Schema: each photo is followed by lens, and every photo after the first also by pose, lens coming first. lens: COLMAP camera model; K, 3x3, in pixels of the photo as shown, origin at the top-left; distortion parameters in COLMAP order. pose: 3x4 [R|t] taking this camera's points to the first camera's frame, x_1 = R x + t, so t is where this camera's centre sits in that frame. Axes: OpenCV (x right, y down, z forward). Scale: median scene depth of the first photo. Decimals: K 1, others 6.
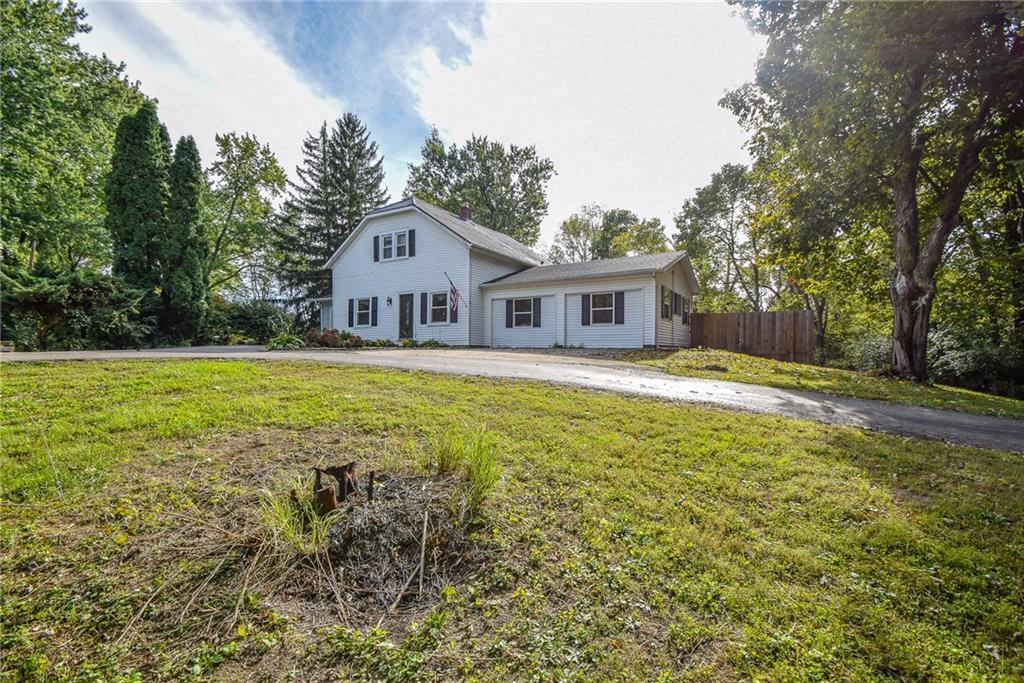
lens RADIAL K [[451.3, 0, 510.1], [0, 451.3, 343.4], [0, 0, 1]] dist [0.007335, -0.011853]
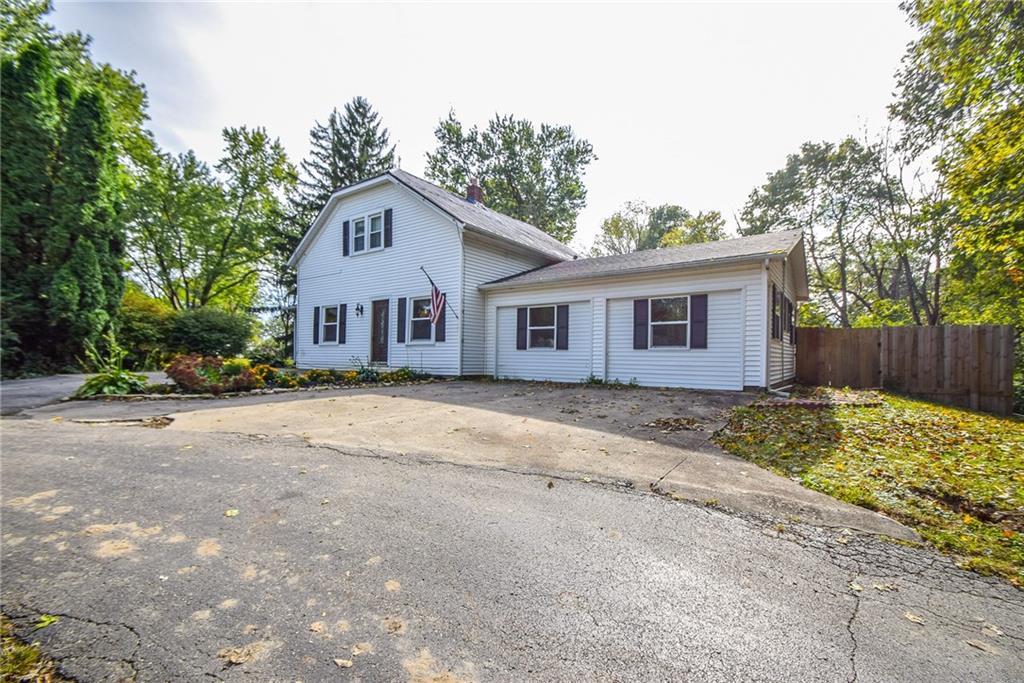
lens RADIAL K [[451.3, 0, 509.6], [0, 451.3, 343.4], [0, 0, 1]] dist [0.007335, -0.011853]
pose [[0.996083, 0.005684, -0.088242, 0.035041], [-0.006976, 0.999873, -0.014342, -0.030427], [0.088149, 0.014902, 0.995996, 0.296262]]
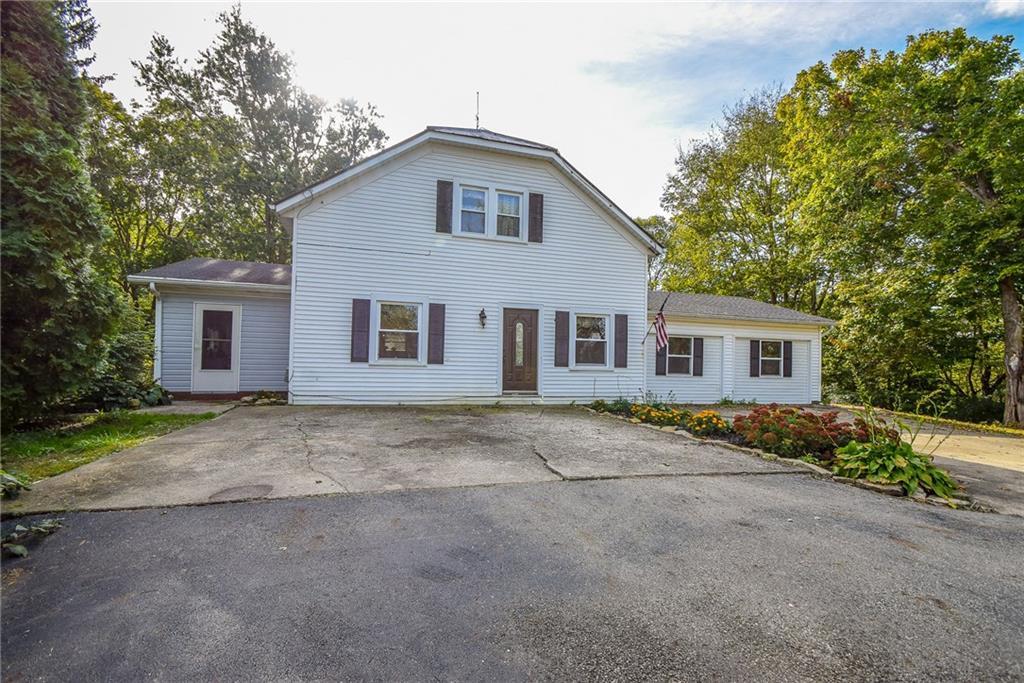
lens RADIAL K [[451.3, 0, 508.0], [0, 451.3, 351.6], [0, 0, 1]] dist [0.007335, -0.011853]
pose [[0.679711, 0.034458, 0.732670, -0.607875], [-0.033747, 0.999307, -0.015690, -0.046972], [-0.732703, -0.014060, 0.680403, 0.618052]]
